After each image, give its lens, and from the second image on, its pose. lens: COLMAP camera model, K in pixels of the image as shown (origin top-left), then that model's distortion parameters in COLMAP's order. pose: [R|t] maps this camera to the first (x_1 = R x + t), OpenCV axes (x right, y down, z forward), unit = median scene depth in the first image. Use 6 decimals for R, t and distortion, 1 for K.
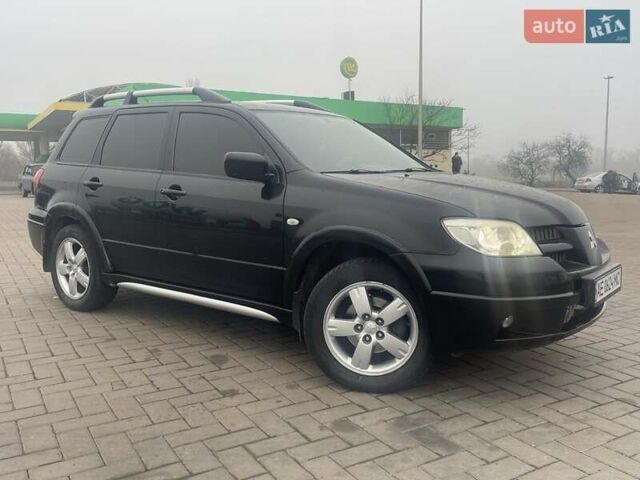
lens RADIAL K [[597.3, 0, 320.0], [0, 597.3, 240.0], [0, 0, 1]] dist [0.005090, -0.000041]
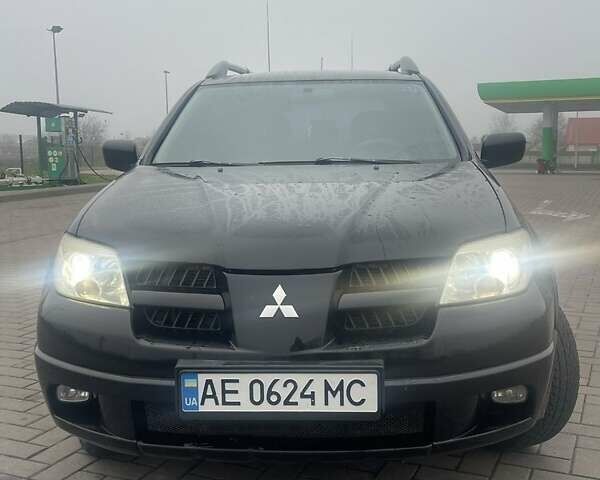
lens RADIAL K [[727.7, 0, 300.0], [0, 727.7, 240.0], [0, 0, 1]] dist [0.134842, 0.015250]
pose [[0.568314, 0.101583, -0.816517, 0.940253], [-0.088861, 0.994123, 0.061830, -0.091587], [0.817999, 0.037417, 0.574001, 0.611648]]
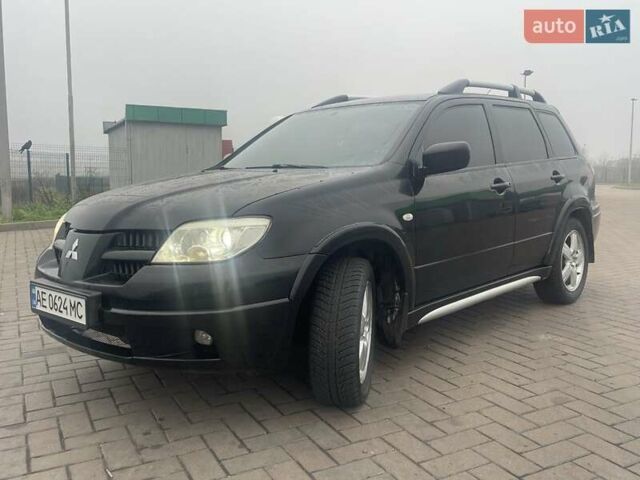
lens RADIAL K [[597.3, 0, 320.0], [0, 597.3, 240.0], [0, 0, 1]] dist [0.005090, -0.000041]
pose [[-0.051952, 0.122777, -0.991074, 1.206425], [-0.118421, 0.984654, 0.128189, -0.153873], [0.991603, 0.124024, -0.036615, 1.302462]]
